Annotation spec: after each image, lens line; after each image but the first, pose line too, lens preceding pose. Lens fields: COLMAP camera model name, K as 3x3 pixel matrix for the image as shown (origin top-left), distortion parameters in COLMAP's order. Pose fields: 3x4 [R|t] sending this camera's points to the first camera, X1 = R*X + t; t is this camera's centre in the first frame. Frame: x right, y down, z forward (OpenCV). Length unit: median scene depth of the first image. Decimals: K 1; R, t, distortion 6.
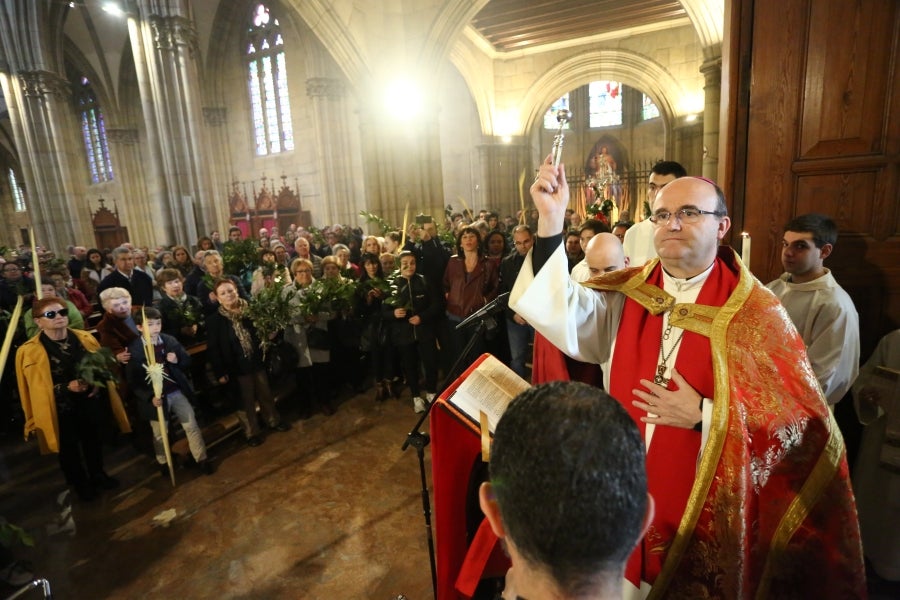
lens RADIAL K [[437.1, 0, 447.5], [0, 437.1, 294.1], [0, 0, 1]] dist [-0.059814, 0.022377]
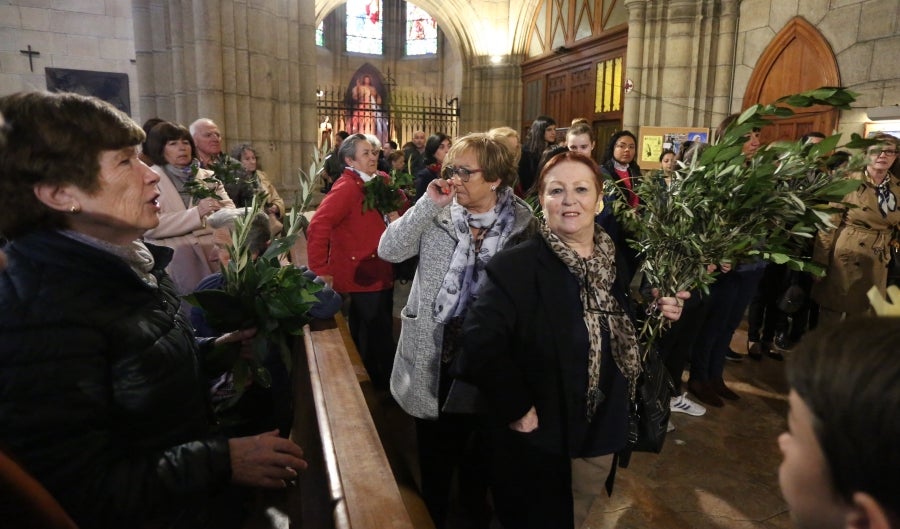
lens RADIAL K [[475.3, 0, 485.0], [0, 475.3, 237.7], [0, 0, 1]] dist [-0.064093, 0.030142]
pose [[0.675907, -0.042713, 0.735748, -0.234848], [0.071375, 0.997420, -0.007665, 0.002582], [-0.733523, 0.057695, 0.677212, 0.278592]]
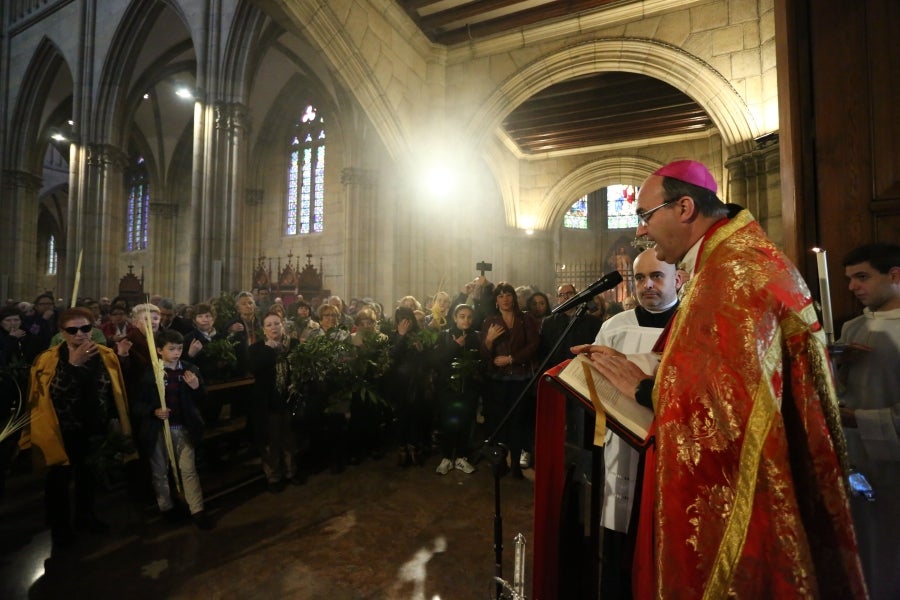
lens RADIAL K [[438.8, 0, 447.3], [0, 438.8, 294.7], [0, 0, 1]] dist [-0.069554, 0.029934]
pose [[0.997508, 0.065543, -0.026098, -0.024005], [-0.069695, 0.972873, -0.220594, 0.034996], [0.010932, 0.221863, 0.975017, 0.014539]]
